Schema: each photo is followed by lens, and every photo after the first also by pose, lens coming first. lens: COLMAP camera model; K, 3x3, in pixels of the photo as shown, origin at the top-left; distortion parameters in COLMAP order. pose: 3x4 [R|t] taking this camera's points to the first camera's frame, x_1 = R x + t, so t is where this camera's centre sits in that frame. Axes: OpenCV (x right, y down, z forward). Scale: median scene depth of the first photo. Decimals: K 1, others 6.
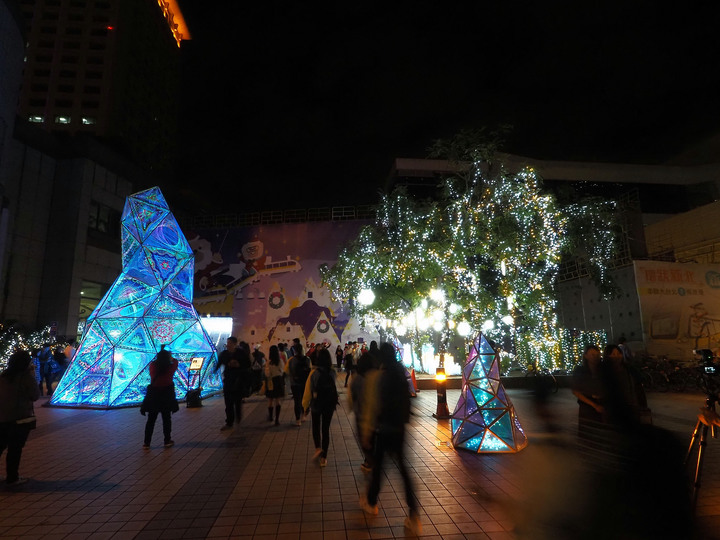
lens RADIAL K [[390.1, 0, 361.7], [0, 390.1, 275.8], [0, 0, 1]] dist [-0.005151, -0.007357]
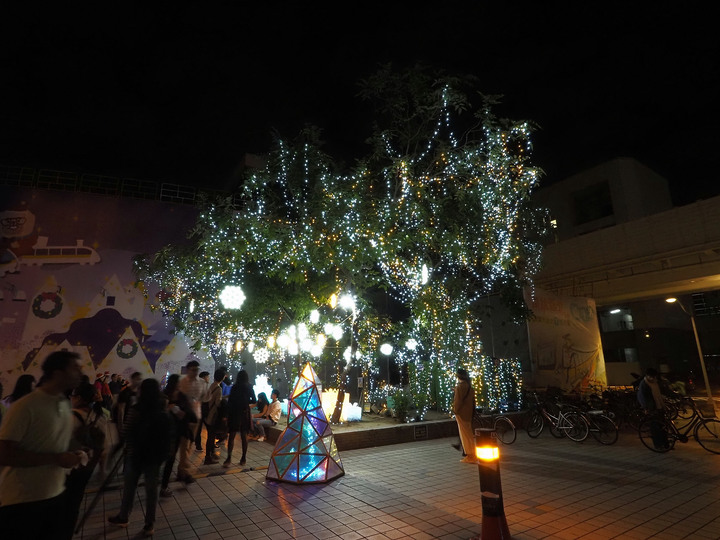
lens RADIAL K [[390.1, 0, 361.7], [0, 390.1, 275.8], [0, 0, 1]] dist [-0.005151, -0.007357]
pose [[0.892592, 0.108538, 0.437606, -0.044613], [-0.075478, 0.992866, -0.092304, 0.035816], [-0.444502, 0.049360, 0.894417, 0.210688]]
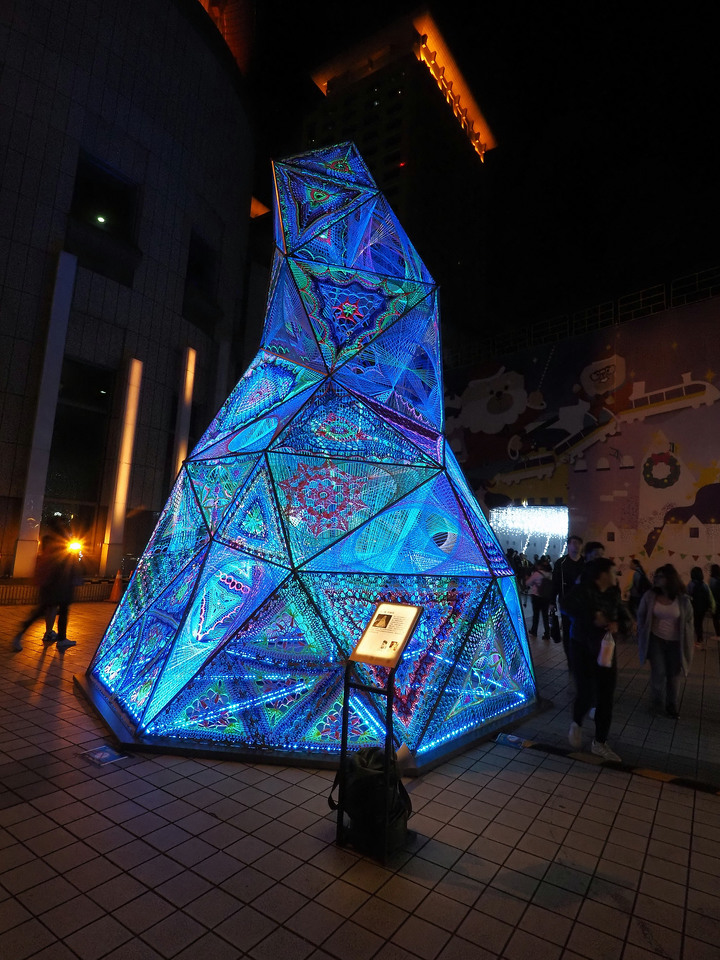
lens RADIAL K [[520.2, 0, 364.0], [0, 520.2, 476.8], [0, 0, 1]] dist [-0.005151, -0.007357]
pose [[0.765797, -0.032036, -0.642284, -0.093771], [0.045530, 0.998953, 0.004459, 0.053021], [0.641468, -0.032658, 0.766454, 0.295767]]
